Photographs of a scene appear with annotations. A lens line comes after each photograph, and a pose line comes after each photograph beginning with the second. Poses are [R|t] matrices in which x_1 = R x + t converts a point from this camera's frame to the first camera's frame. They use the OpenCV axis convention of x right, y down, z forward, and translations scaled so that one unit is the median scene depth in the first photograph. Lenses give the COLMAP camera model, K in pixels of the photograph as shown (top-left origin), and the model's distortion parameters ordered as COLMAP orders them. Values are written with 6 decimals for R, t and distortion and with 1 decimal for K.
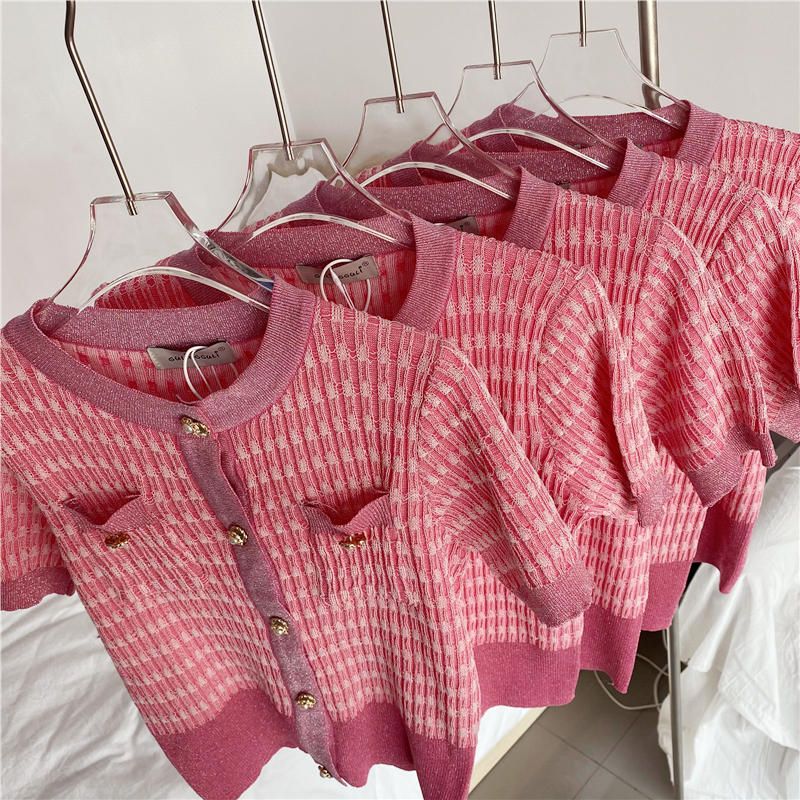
lens RADIAL K [[810.4, 0, 398.5], [0, 810.4, 406.7], [0, 0, 1]] dist [0.014796, 0.000000]
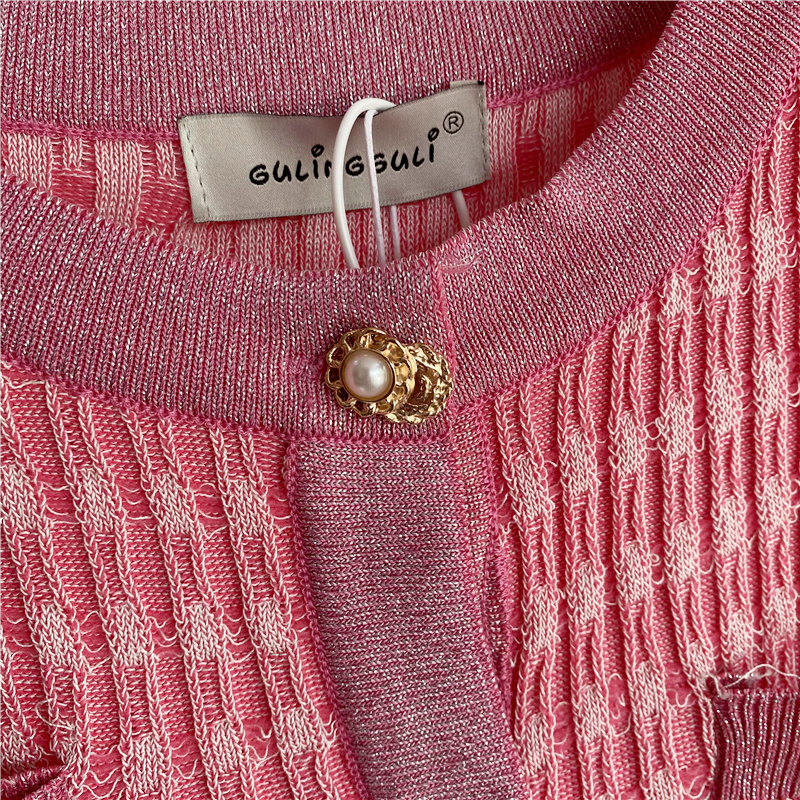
lens RADIAL K [[810.4, 0, 407.9], [0, 810.4, 399.8], [0, 0, 1]] dist [0.014796, 0.000000]
pose [[0.939744, -0.003489, 0.341861, -0.302457], [0.155289, 0.895198, -0.417738, 0.126214], [-0.304576, 0.445654, 0.841799, 0.721783]]
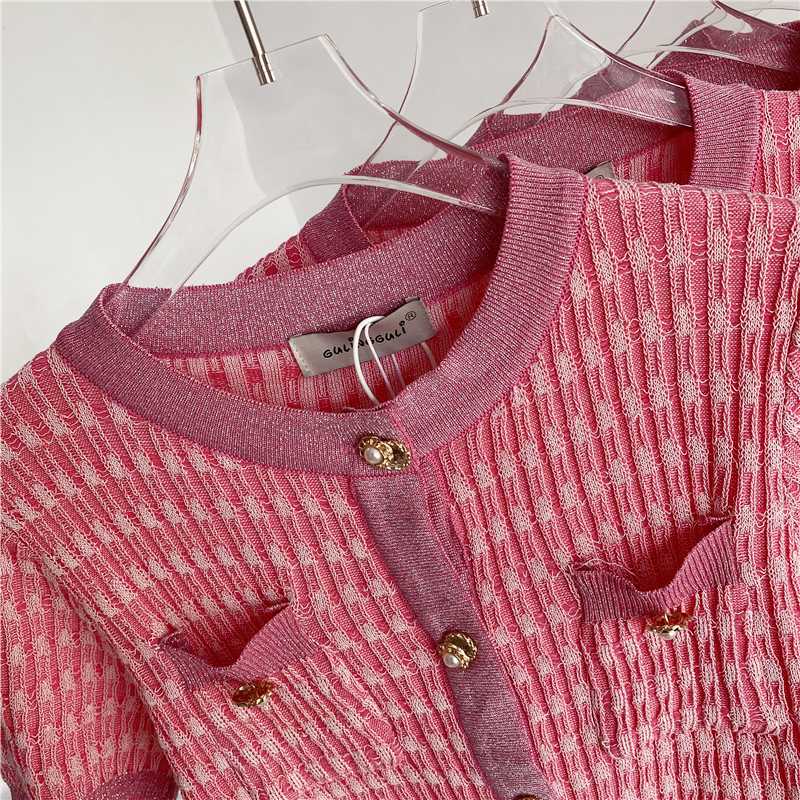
lens RADIAL K [[810.4, 0, 404.8], [0, 810.4, 401.6], [0, 0, 1]] dist [0.014796, 0.000000]
pose [[0.988500, -0.151146, 0.004756, -0.212696], [0.147766, 0.958753, -0.242811, 0.123671], [0.032140, 0.240721, 0.970062, 0.383596]]
